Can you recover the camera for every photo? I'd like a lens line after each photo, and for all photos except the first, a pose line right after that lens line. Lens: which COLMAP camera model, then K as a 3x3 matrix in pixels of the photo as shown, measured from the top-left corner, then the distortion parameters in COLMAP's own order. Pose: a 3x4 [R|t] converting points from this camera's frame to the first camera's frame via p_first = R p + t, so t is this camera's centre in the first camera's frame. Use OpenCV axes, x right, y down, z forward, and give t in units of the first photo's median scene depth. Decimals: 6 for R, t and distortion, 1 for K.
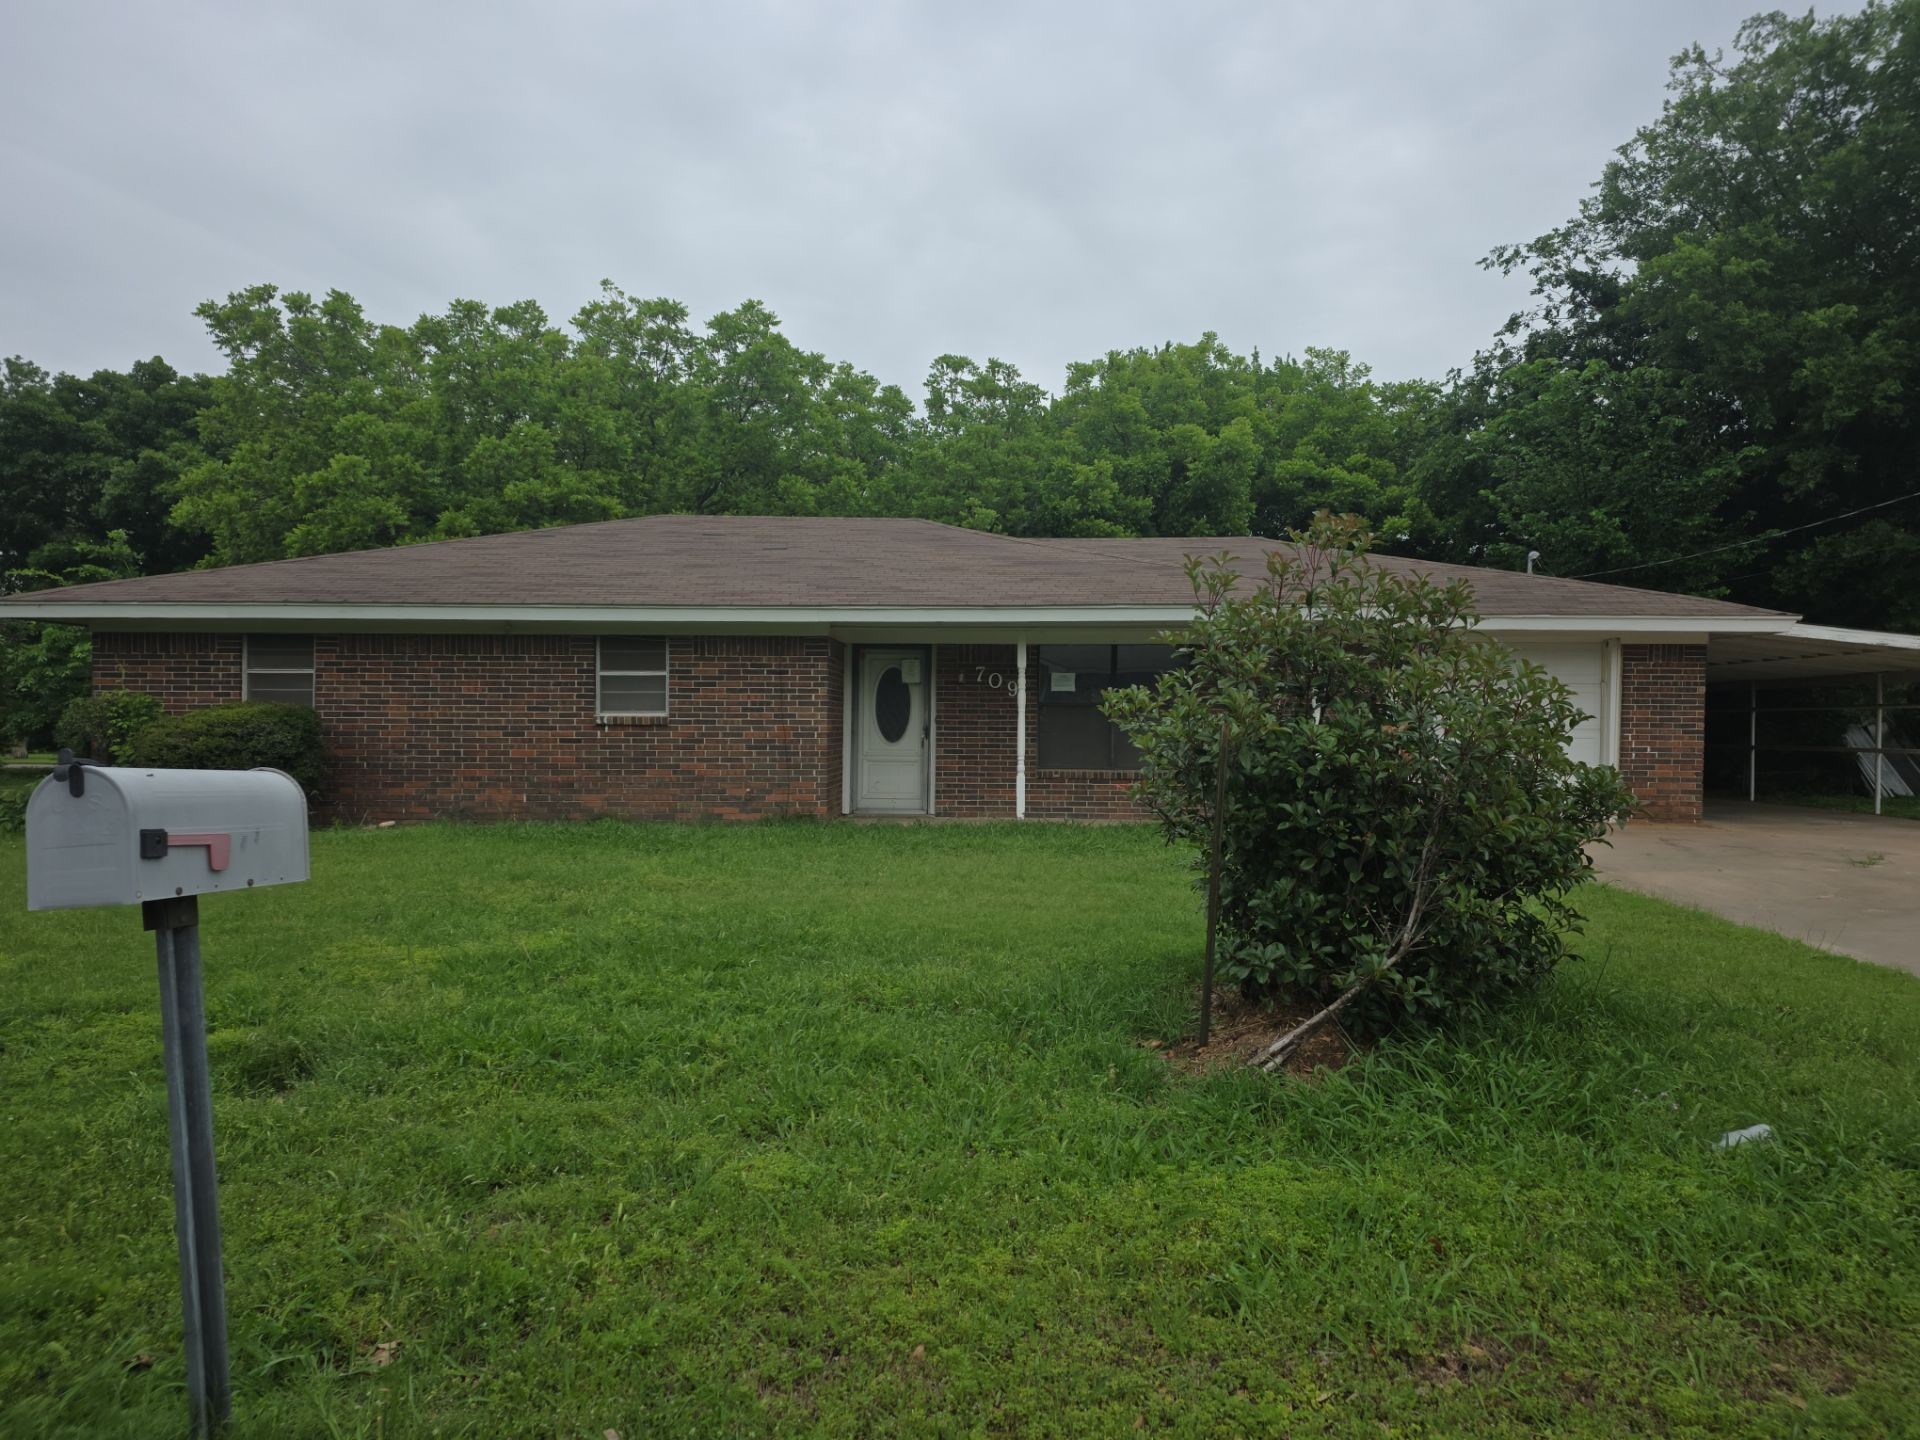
lens RADIAL K [[1257.9, 0, 946.3], [0, 1257.9, 730.5], [0, 0, 1]] dist [0.079845, -0.061121]
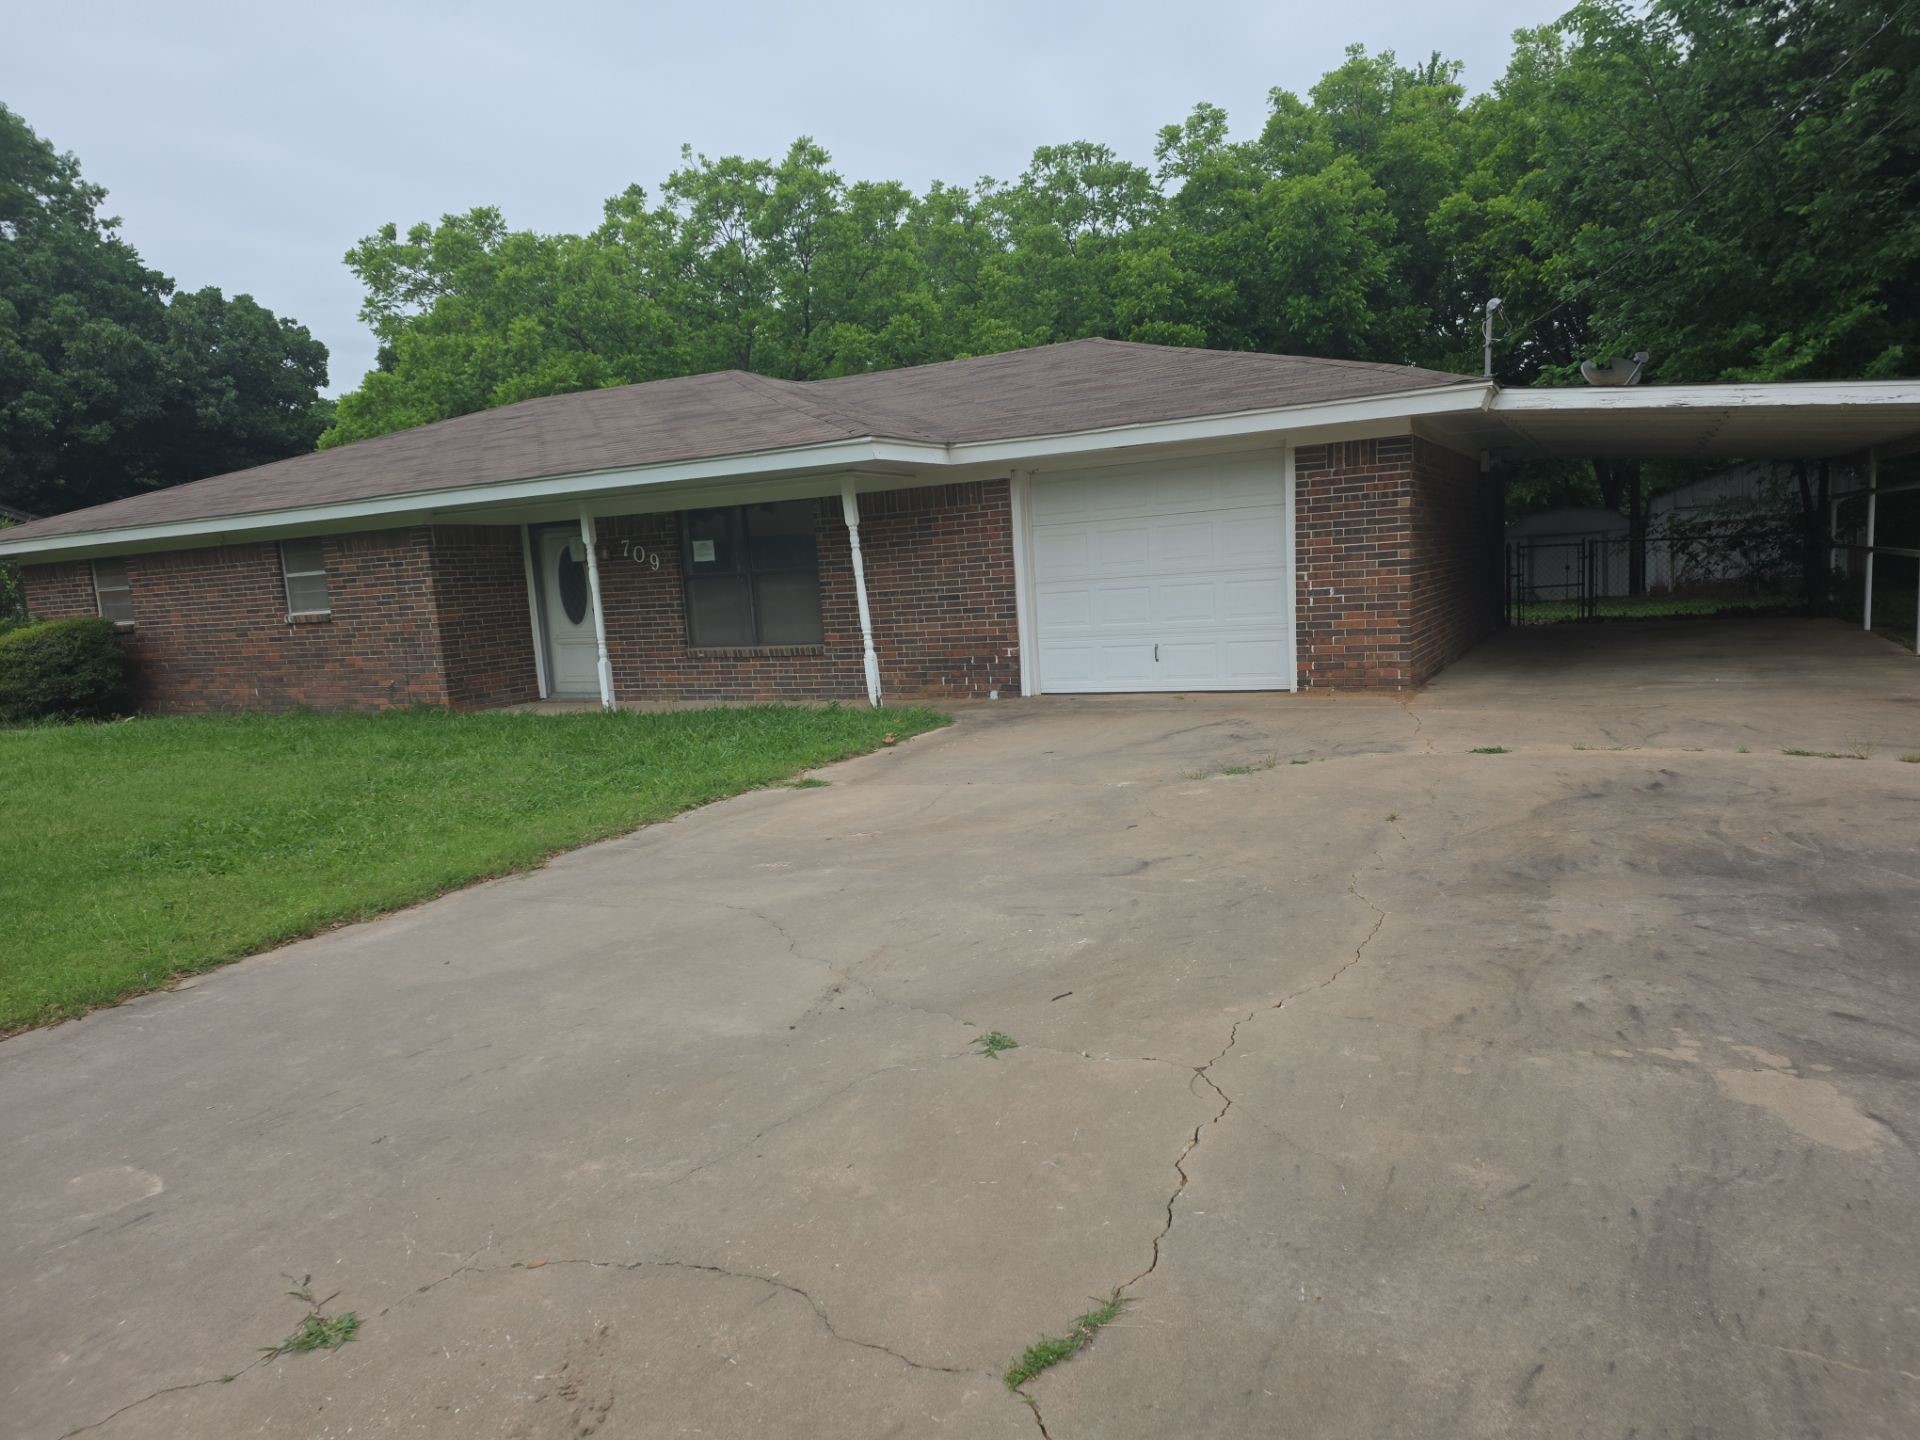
lens RADIAL K [[1286.7, 0, 939.3], [0, 1286.7, 733.8], [0, 0, 1]] dist [0.136157, -0.137550]
pose [[0.887098, -0.004644, -0.461557, 0.692248], [0.064628, 0.991349, 0.114239, -0.004155], [0.457033, -0.131171, 0.879724, 0.234661]]
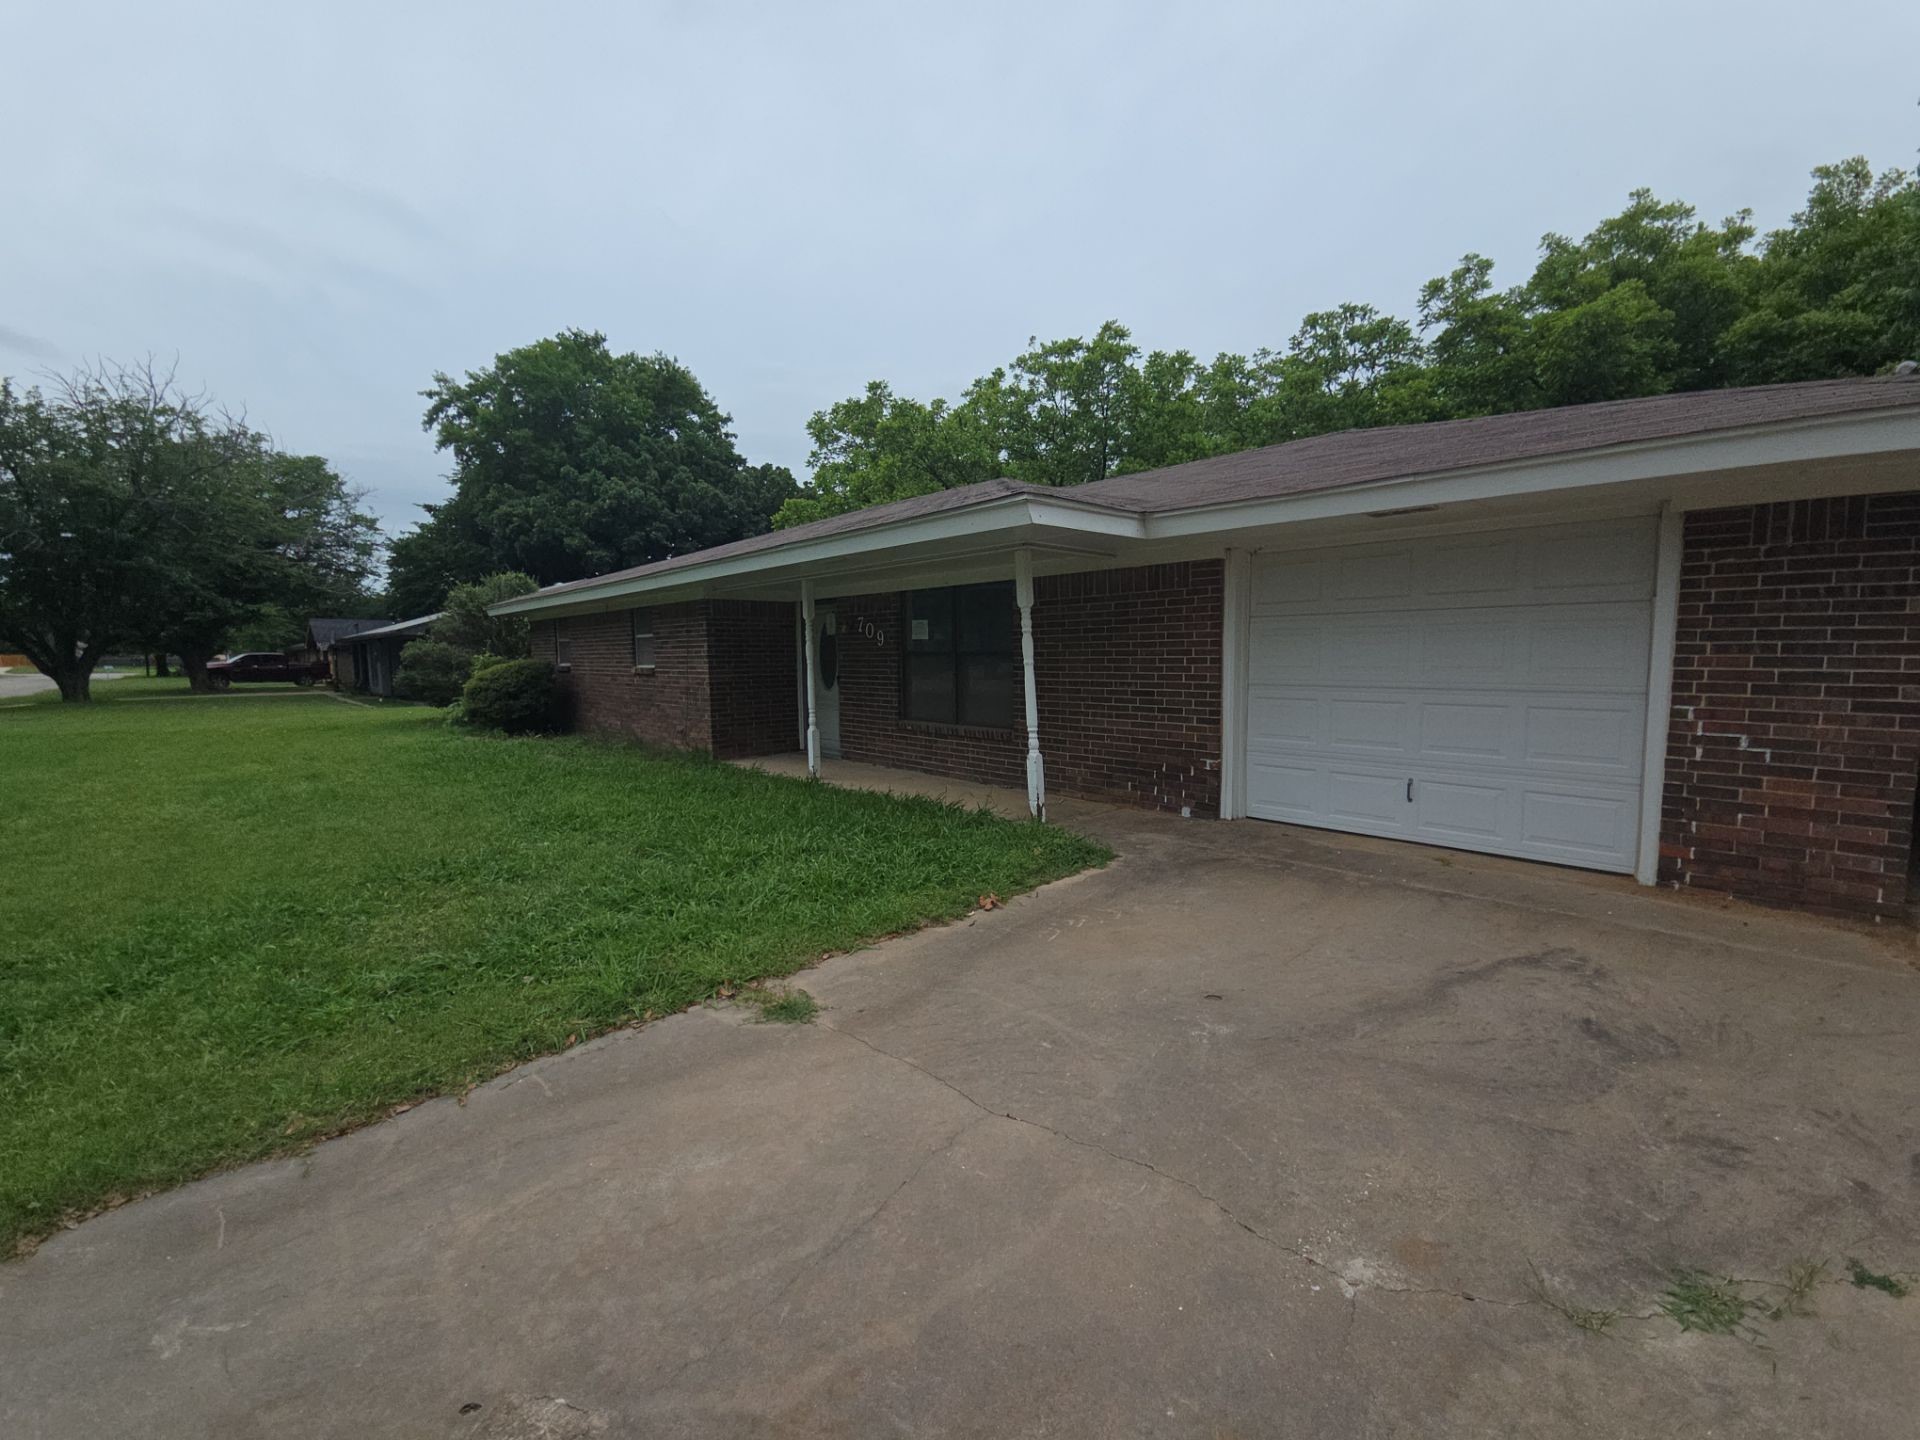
lens RADIAL K [[796.1, 0, 945.0], [0, 796.1, 716.9], [0, 0, 1]] dist [0.023181, -0.013784]
pose [[0.691139, 0.046803, -0.721205, 0.557721], [0.006770, 0.997438, 0.071217, -0.016067], [0.722691, -0.054103, 0.689051, 0.602150]]
